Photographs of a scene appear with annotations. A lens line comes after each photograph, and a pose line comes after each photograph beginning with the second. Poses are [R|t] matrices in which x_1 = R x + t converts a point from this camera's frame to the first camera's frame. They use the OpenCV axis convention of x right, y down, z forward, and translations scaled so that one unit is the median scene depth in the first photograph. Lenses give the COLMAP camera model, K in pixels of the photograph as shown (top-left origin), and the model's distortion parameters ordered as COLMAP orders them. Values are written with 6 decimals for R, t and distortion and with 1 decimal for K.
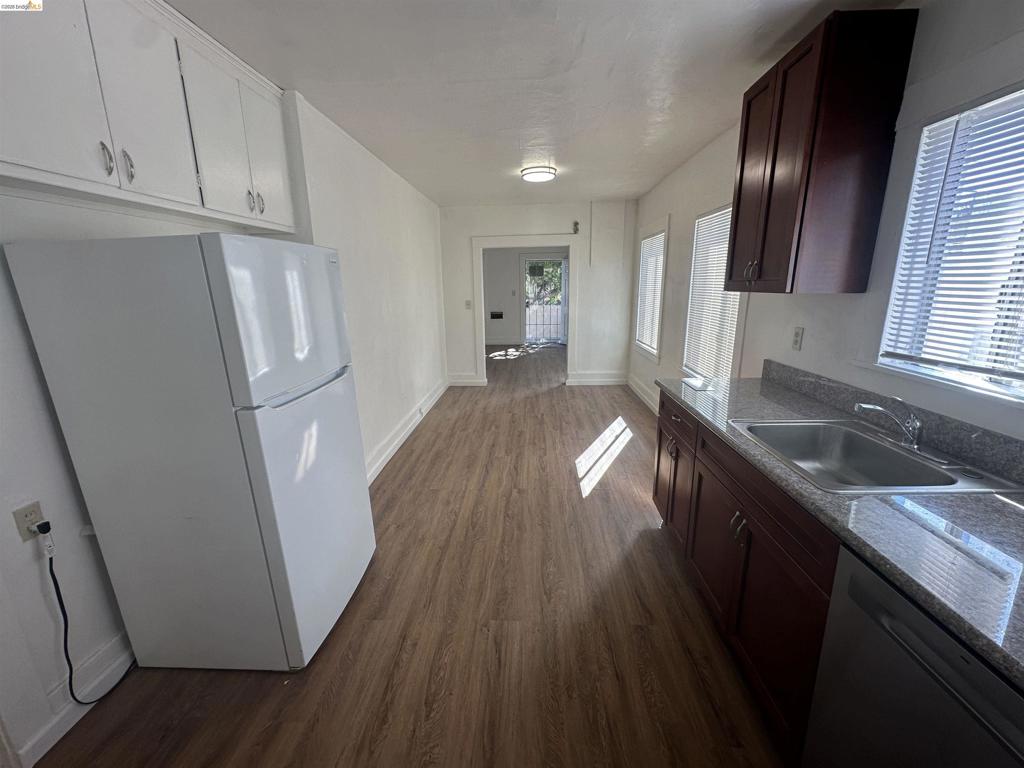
lens RADIAL K [[409.6, 0, 512.0], [0, 409.6, 384.0], [0, 0, 1]] dist [-0.006840, 0.001115]
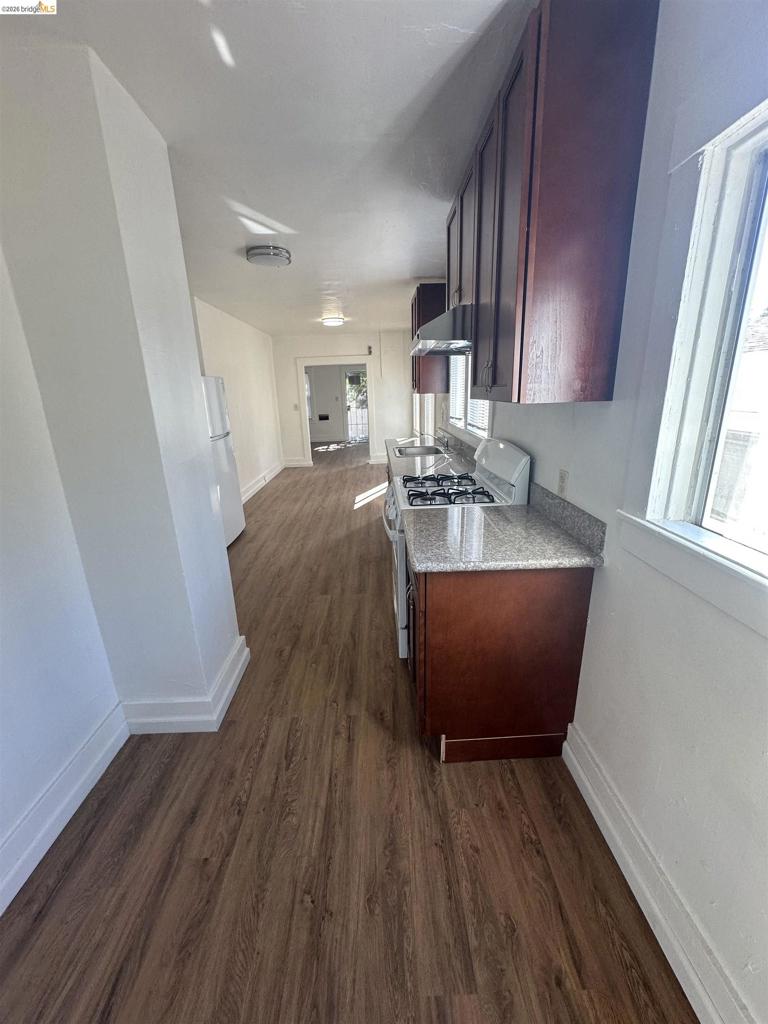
lens RADIAL K [[409.6, 0, 384.0], [0, 409.6, 512.0], [0, 0, 1]] dist [-0.006840, 0.001115]
pose [[0.997014, -0.037354, 0.067587, 0.167389], [0.034009, 0.998170, 0.049996, 0.201421], [-0.069330, -0.047548, 0.996460, -0.831998]]
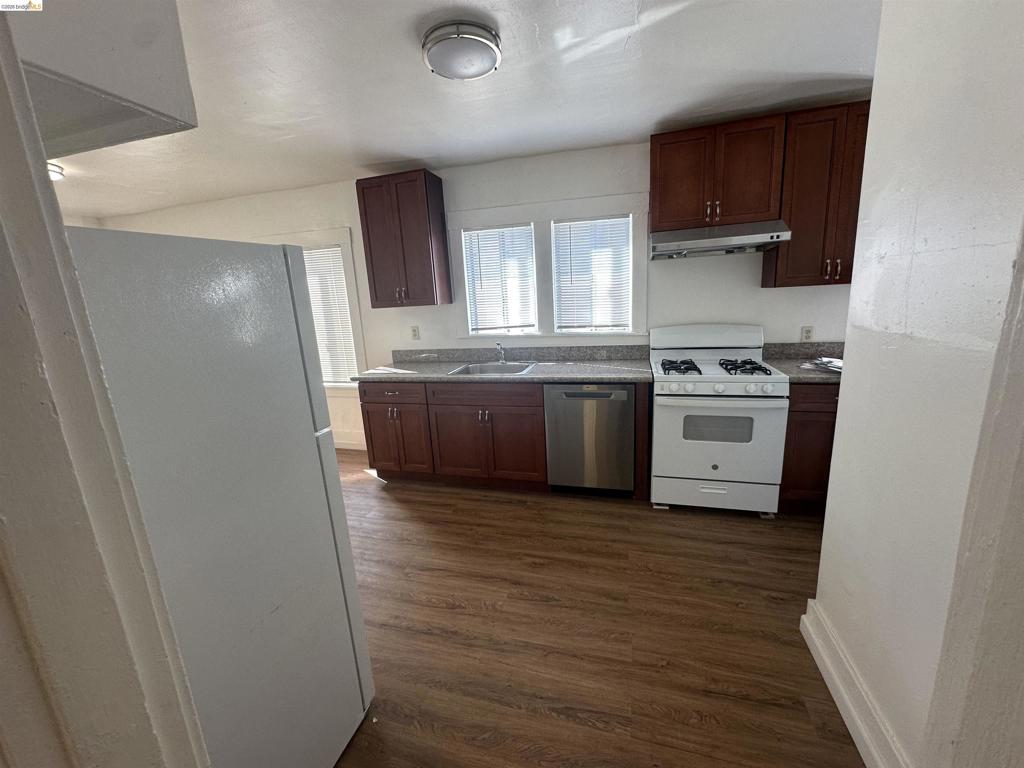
lens RADIAL K [[409.6, 0, 512.0], [0, 409.6, 384.0], [0, 0, 1]] dist [-0.006840, 0.001115]
pose [[0.227437, -0.206121, 0.951728, -0.653939], [0.285460, 0.948518, 0.137208, -0.019974], [-0.931013, 0.240475, 0.274567, 0.143048]]
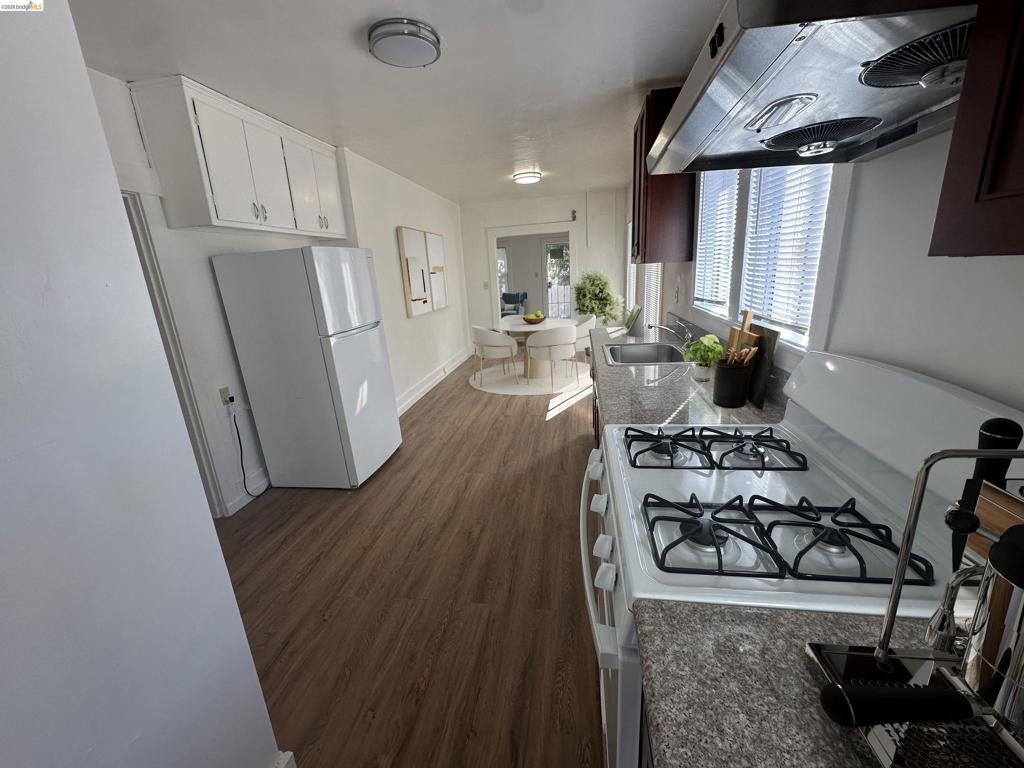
lens RADIAL K [[409.6, 0, 512.0], [0, 409.6, 384.0], [0, 0, 1]] dist [-0.006840, 0.001115]
pose [[0.993544, -0.011527, -0.112861, 0.201963], [0.015607, 0.999254, 0.035333, 0.104886], [0.112370, -0.036867, 0.992982, -0.379359]]
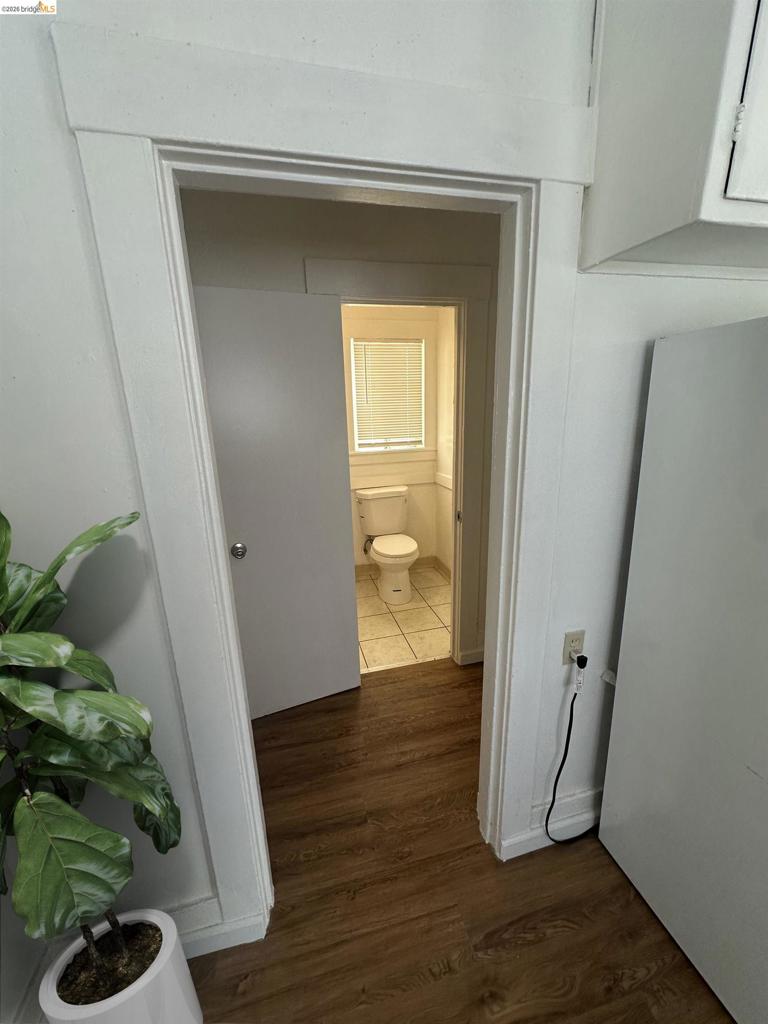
lens RADIAL K [[409.6, 0, 384.0], [0, 409.6, 512.0], [0, 0, 1]] dist [-0.006840, 0.001115]
pose [[0.290934, 0.253873, -0.922446, -0.237773], [-0.207418, 0.957958, 0.198228, -0.025656], [0.933989, 0.133661, 0.331360, 0.109074]]
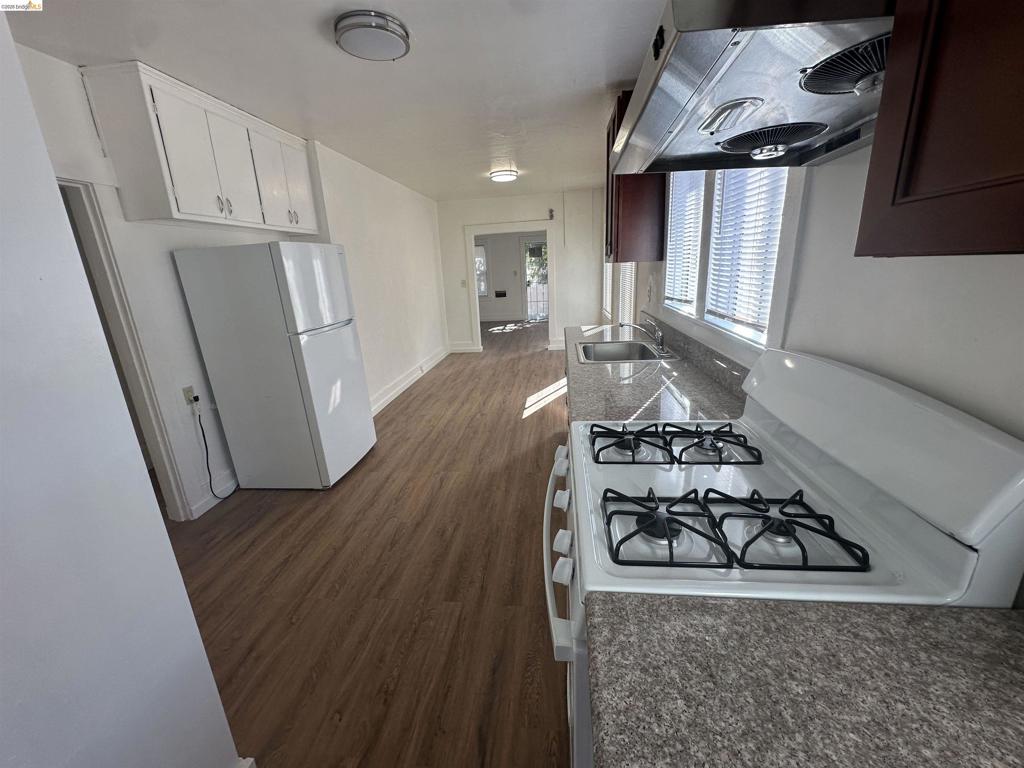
lens RADIAL K [[409.6, 0, 512.0], [0, 409.6, 384.0], [0, 0, 1]] dist [-0.006840, 0.001115]
pose [[0.997666, -0.014375, -0.066759, 0.217462], [0.017066, 0.999057, 0.039921, 0.106182], [0.066123, -0.040968, 0.996970, -0.378711]]
